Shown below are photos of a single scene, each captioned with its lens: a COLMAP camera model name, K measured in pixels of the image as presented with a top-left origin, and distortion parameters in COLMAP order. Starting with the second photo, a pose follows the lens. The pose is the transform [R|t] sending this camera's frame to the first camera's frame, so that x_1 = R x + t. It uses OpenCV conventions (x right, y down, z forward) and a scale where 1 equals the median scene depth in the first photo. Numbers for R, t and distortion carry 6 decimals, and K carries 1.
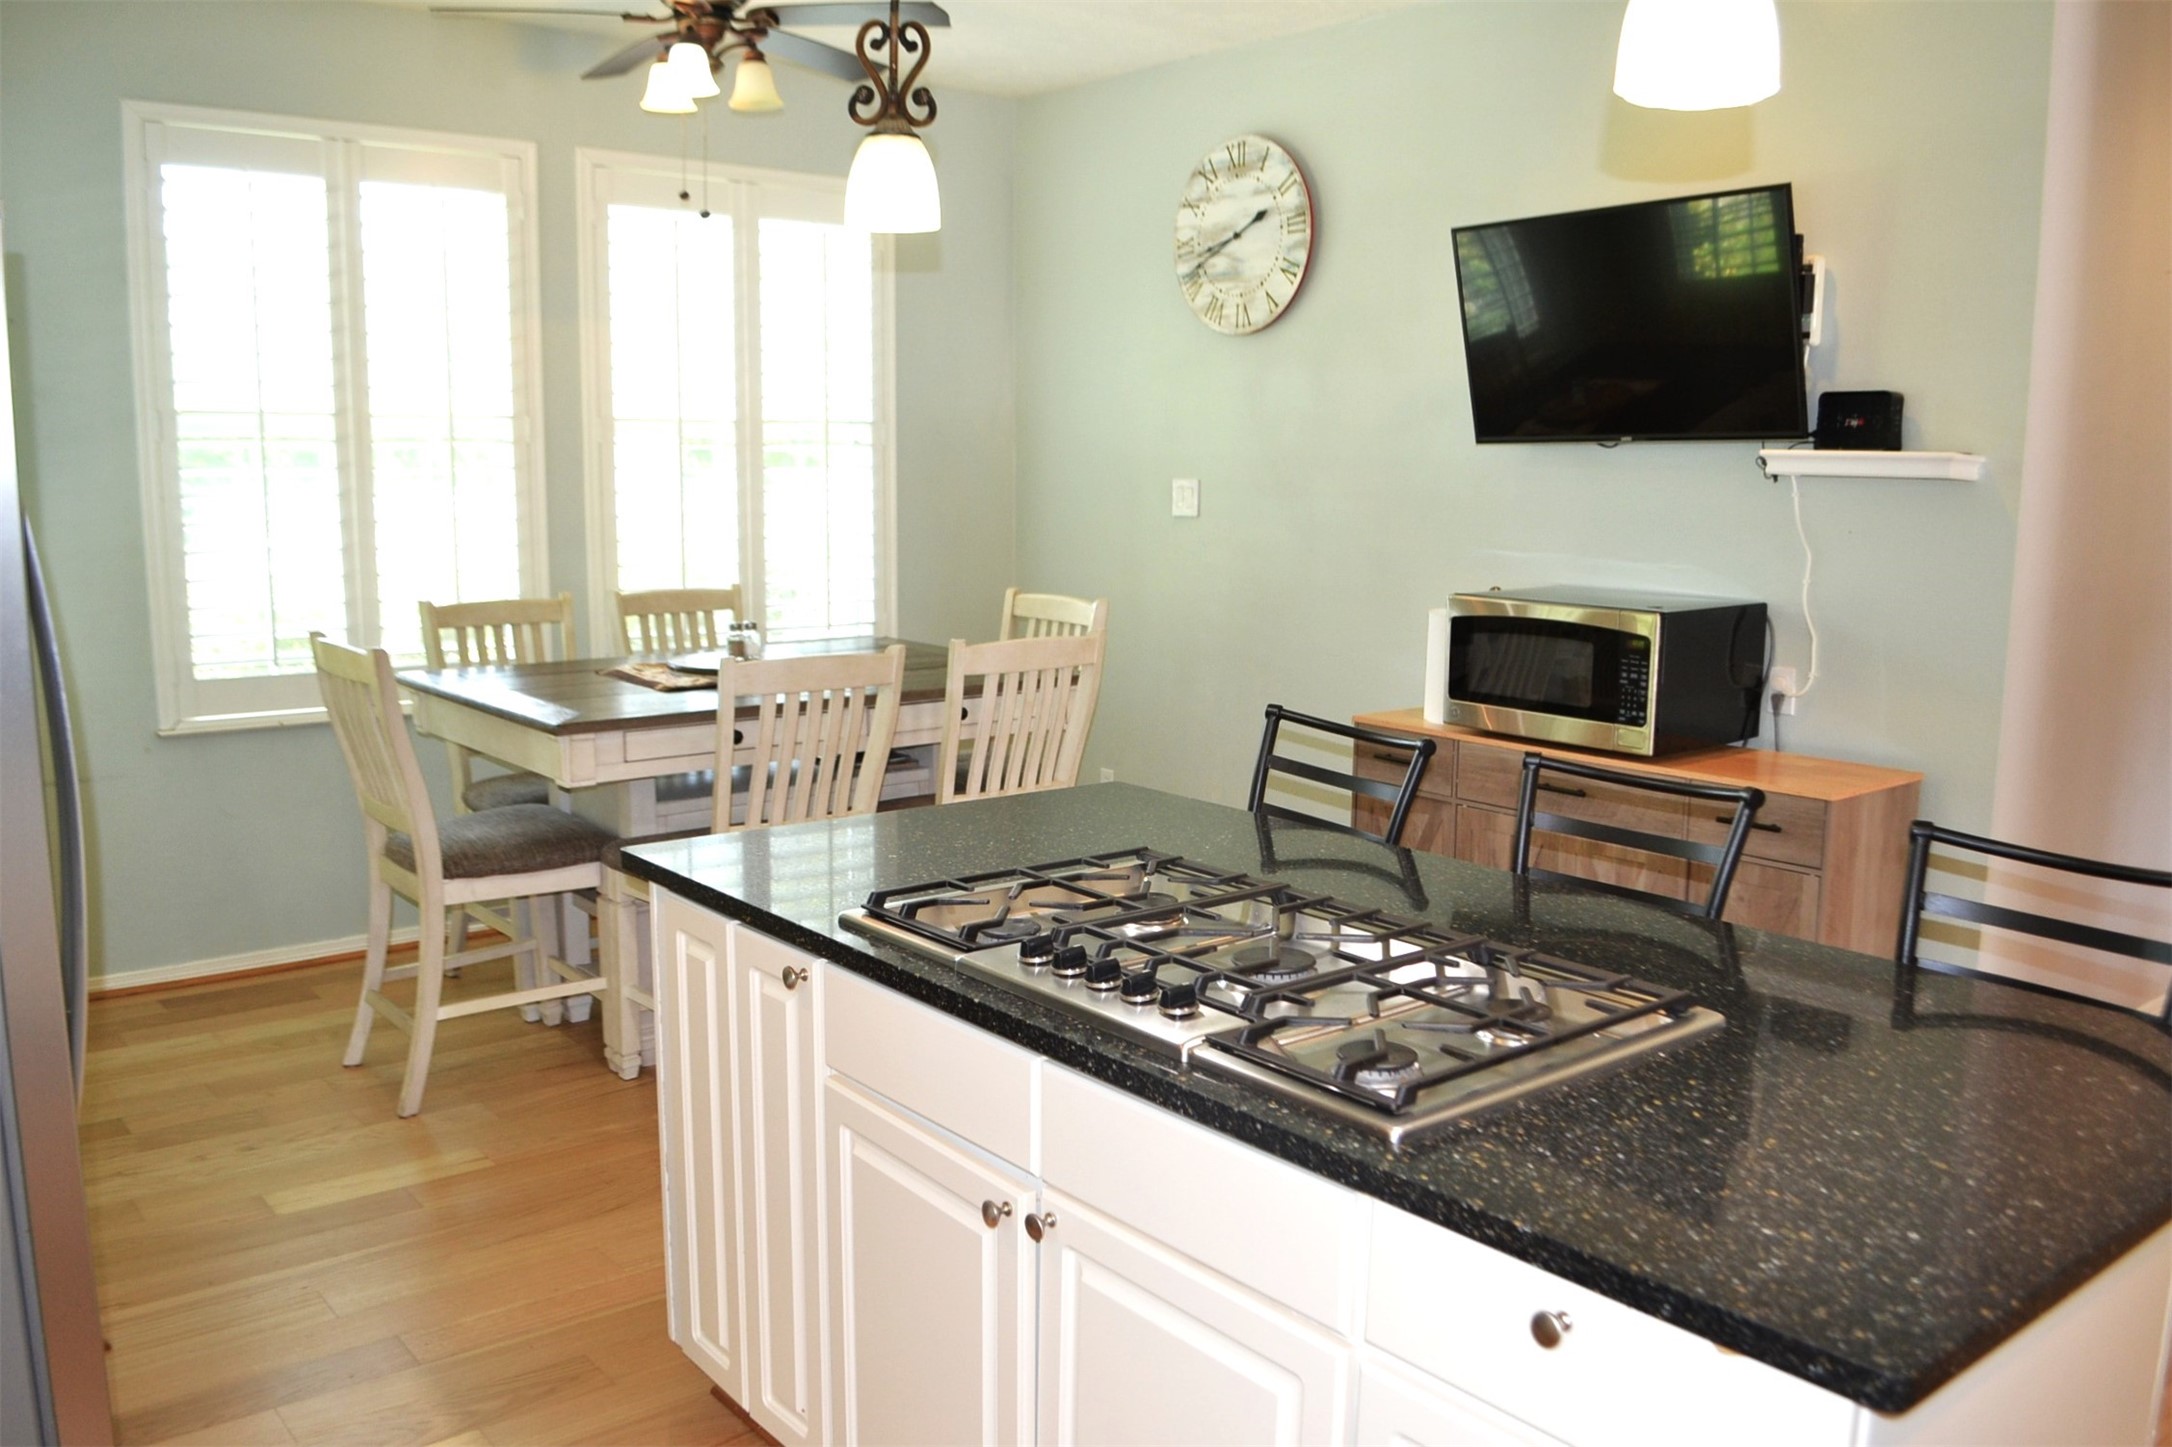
lens RADIAL K [[1779.2, 0, 1082.6], [0, 1779.2, 755.0], [0, 0, 1]] dist [-0.082945, 0.010749]
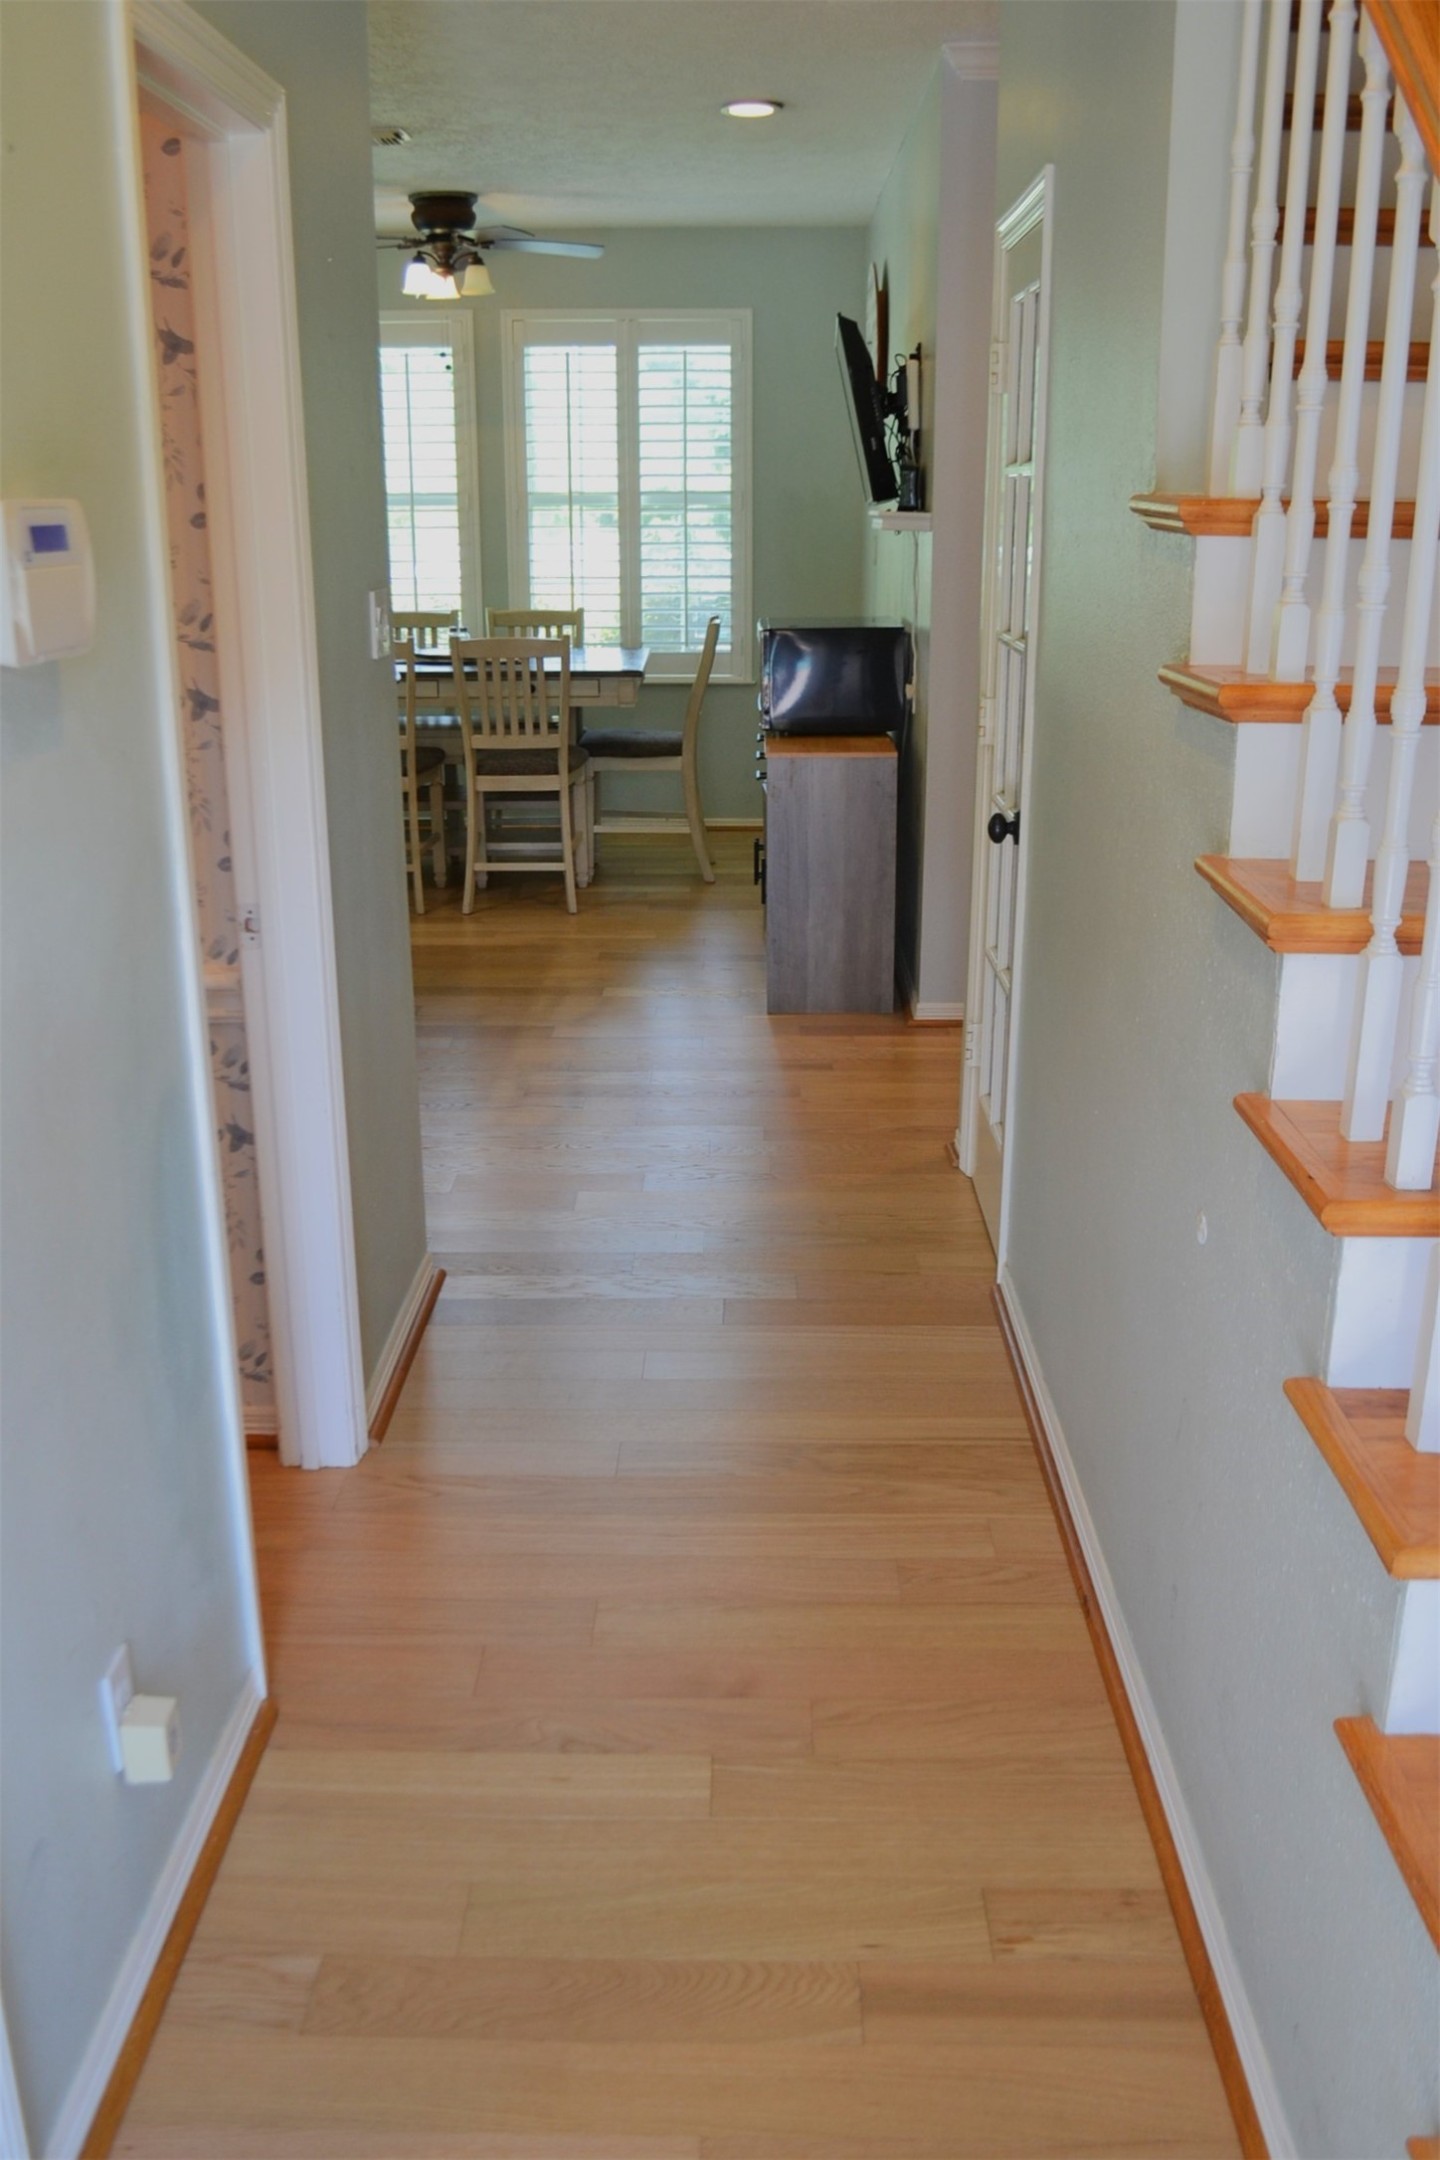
lens RADIAL K [[1998.4, 0, 720.0], [0, 1998.4, 1080.0], [0, 0, 1]] dist [-0.047452, -0.000805]
pose [[0.765281, 0.170750, -0.620637, 1.363478], [-0.096926, 0.983750, 0.151134, 0.038913], [0.636357, -0.055505, 0.769395, -0.305430]]
